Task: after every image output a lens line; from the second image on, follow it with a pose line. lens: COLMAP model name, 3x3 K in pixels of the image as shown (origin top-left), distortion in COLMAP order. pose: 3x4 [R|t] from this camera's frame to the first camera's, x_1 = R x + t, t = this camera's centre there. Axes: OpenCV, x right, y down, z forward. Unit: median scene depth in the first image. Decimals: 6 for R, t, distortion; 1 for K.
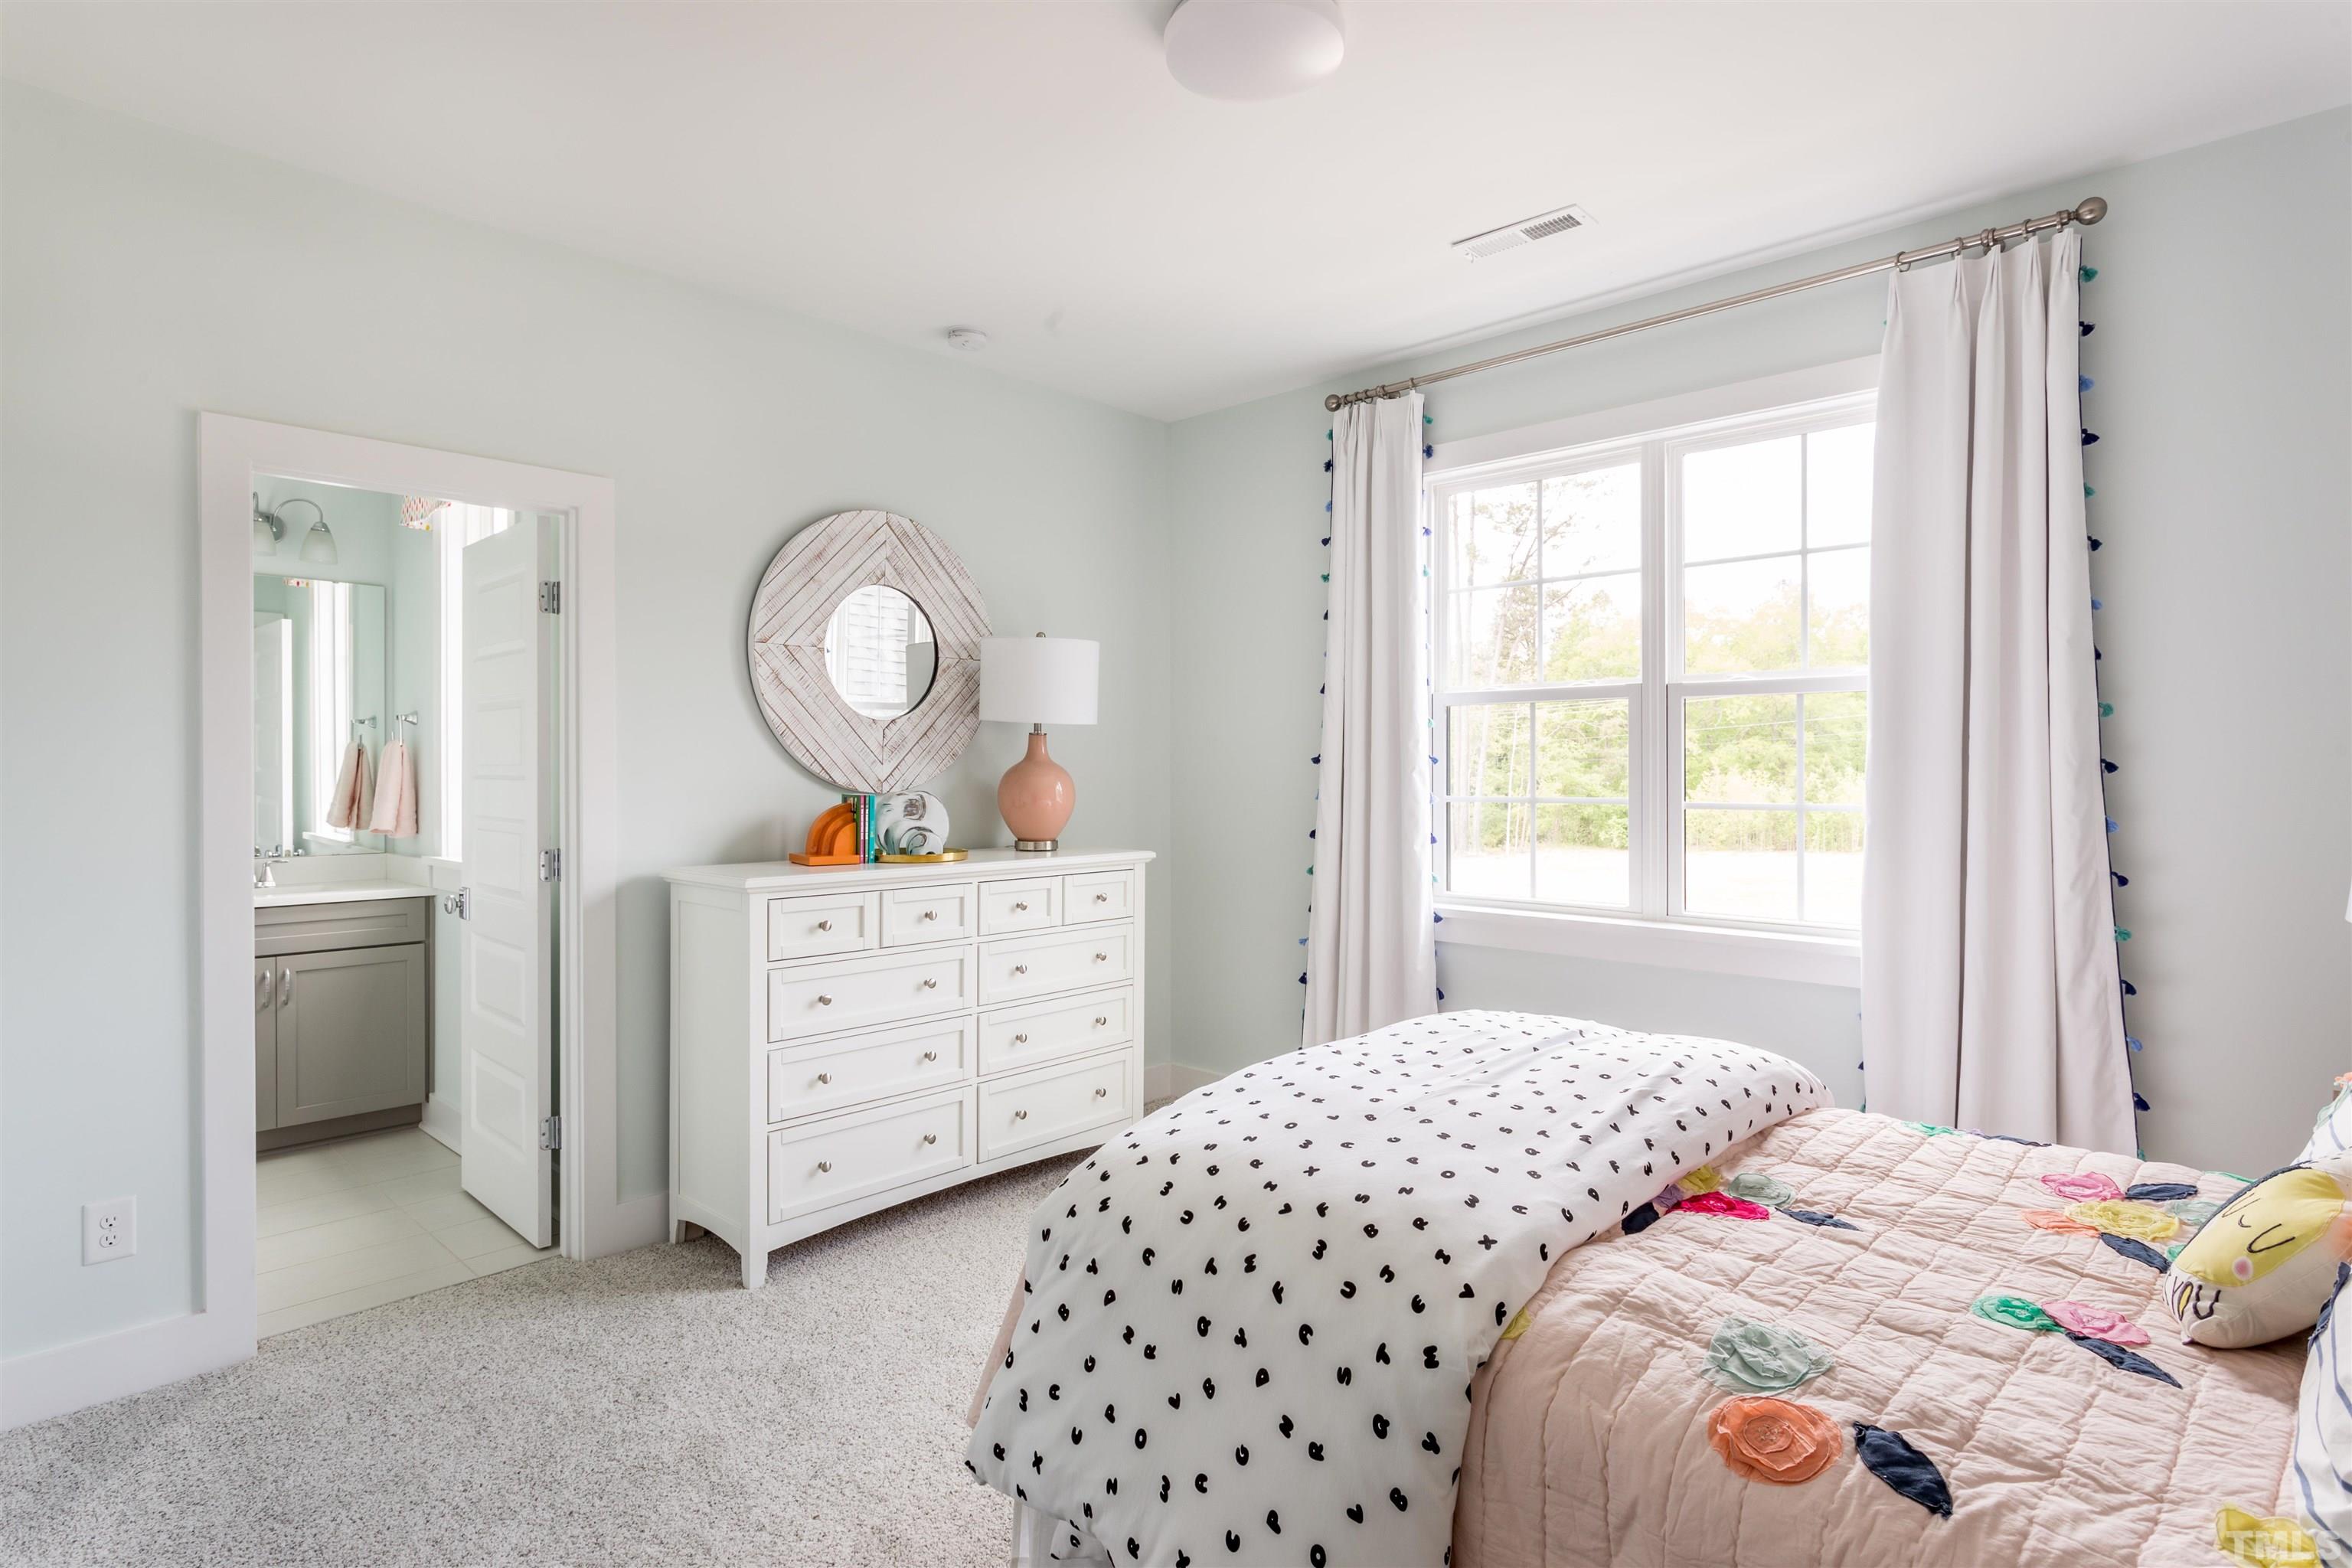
lens RADIAL K [[1223.3, 0, 1192.1], [0, 1223.3, 786.8], [0, 0, 1]] dist [0.000229, 0.000168]
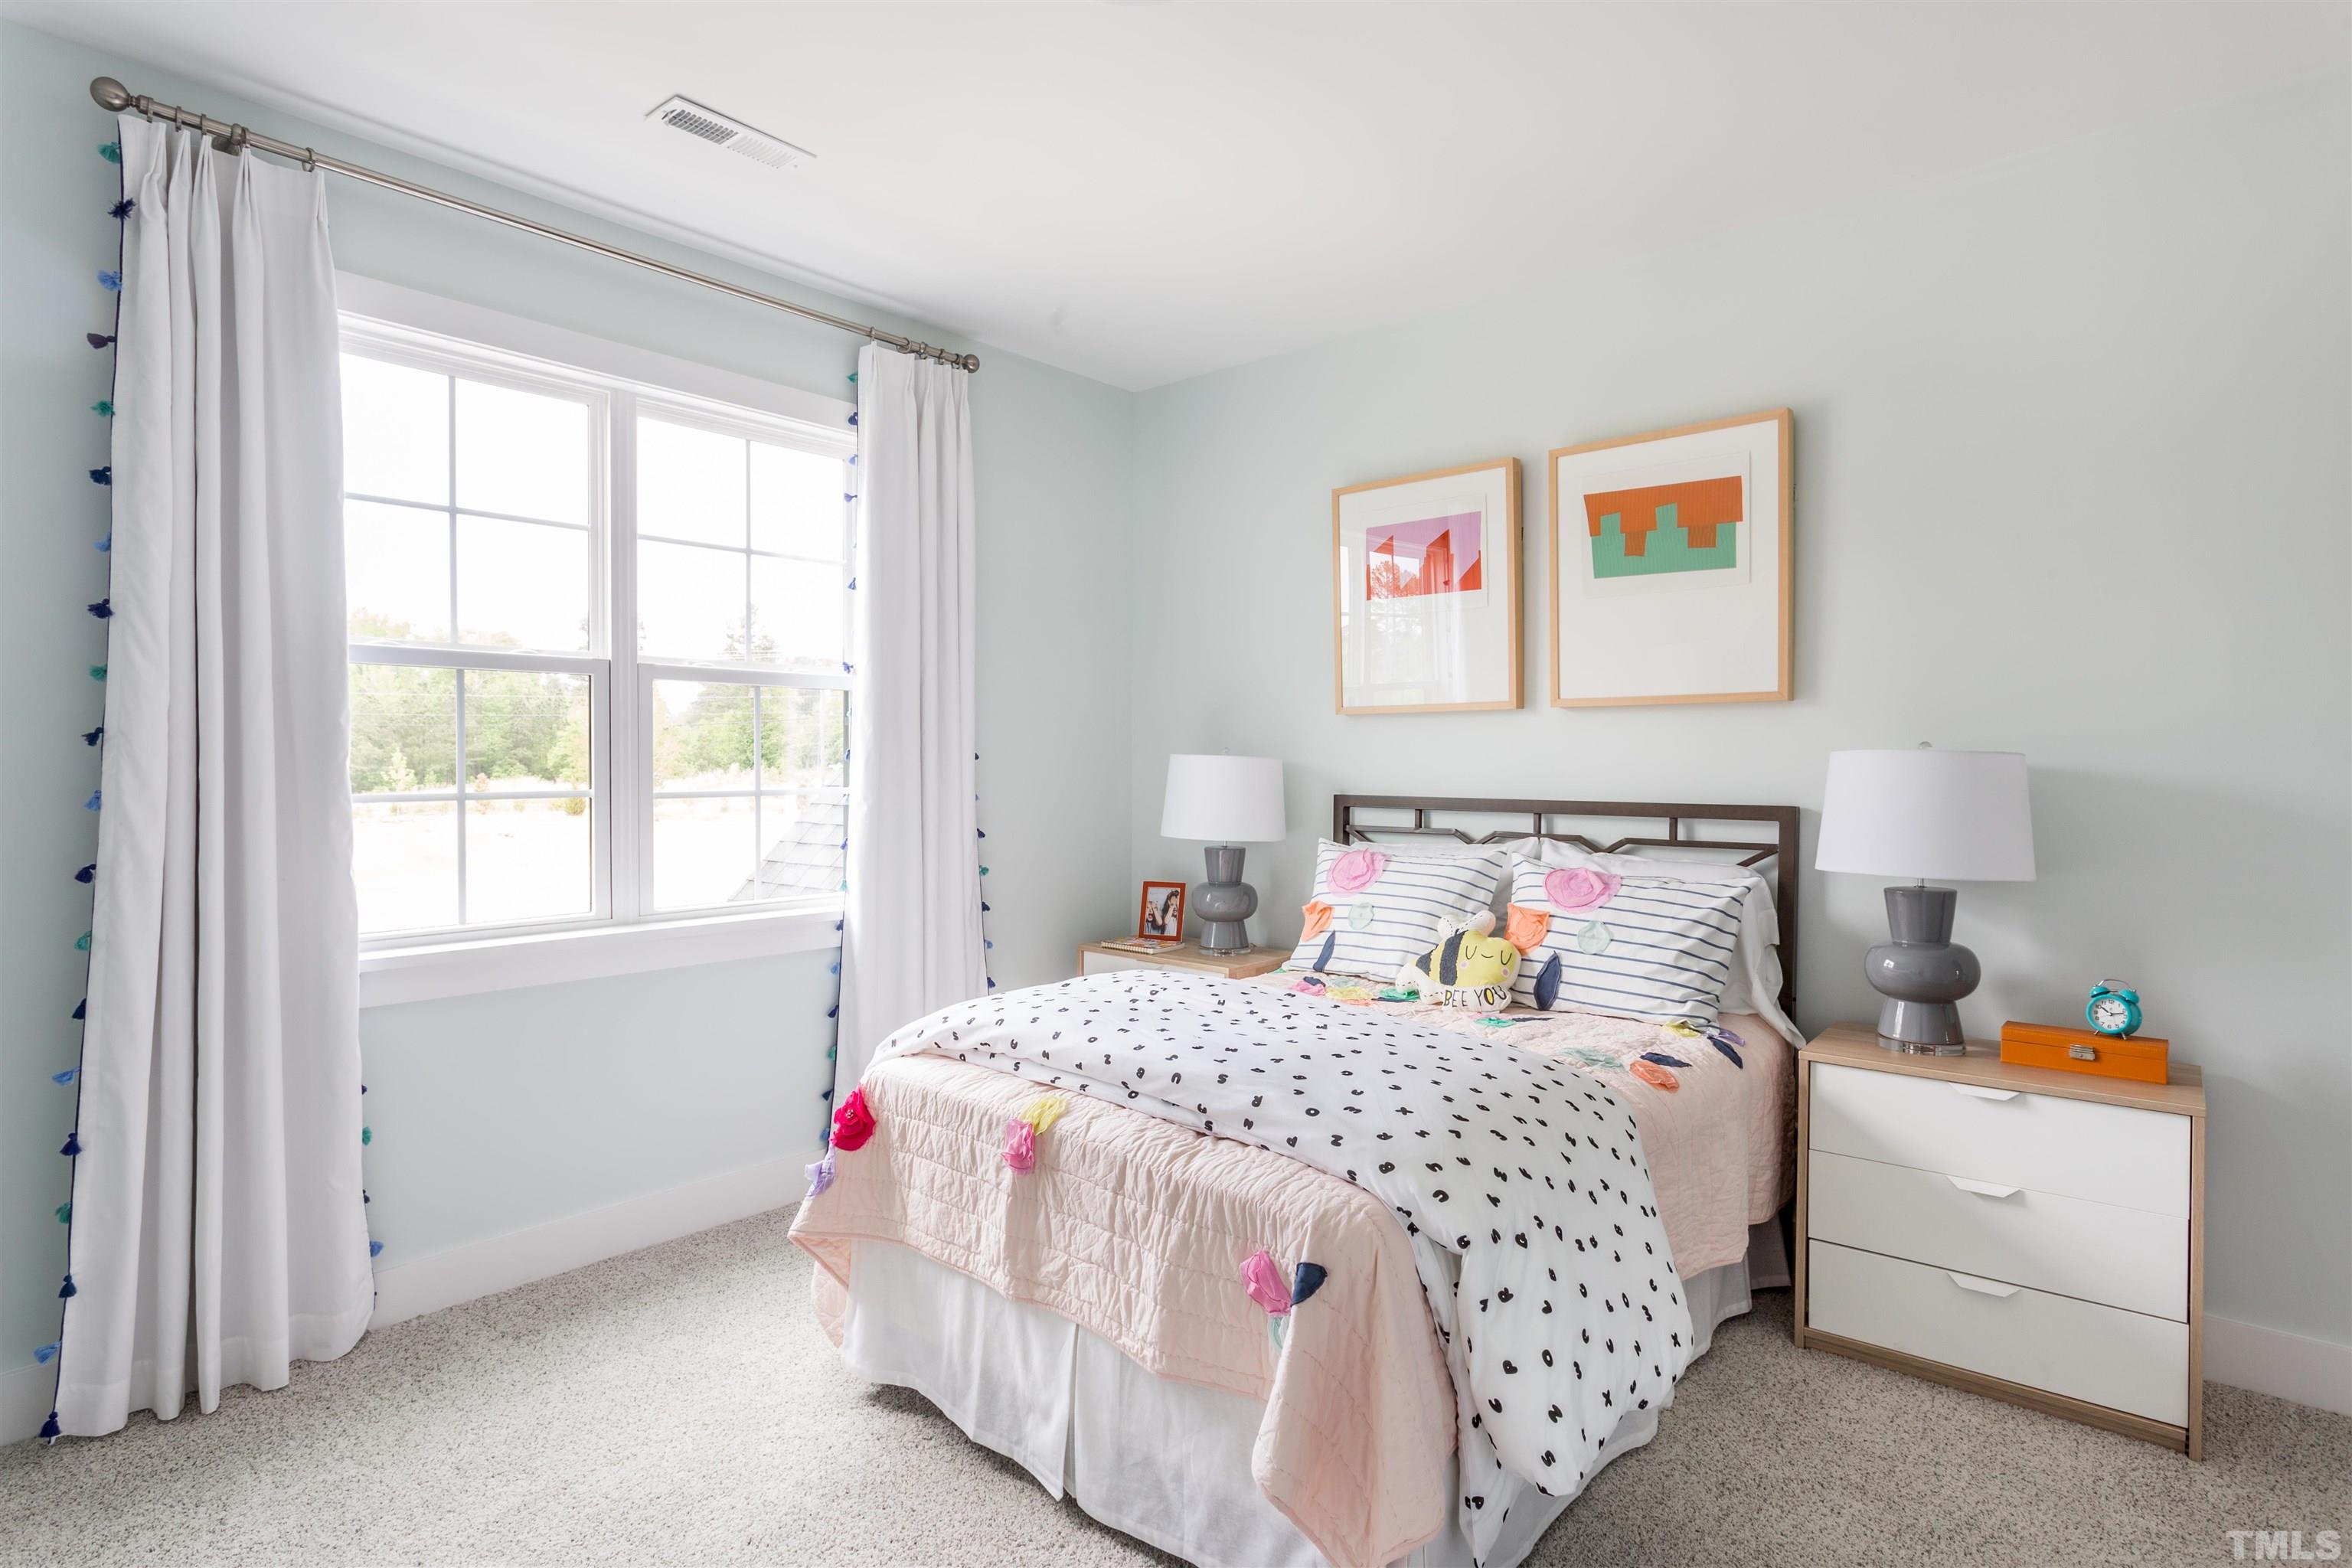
lens RADIAL K [[1223.3, 0, 1192.1], [0, 1223.3, 786.8], [0, 0, 1]] dist [0.000229, 0.000168]
pose [[-0.040050, -0.031073, 0.998714, -0.544953], [0.000296, 0.999516, 0.031109, -0.019950], [-0.999198, 0.001541, -0.040021, 0.620217]]
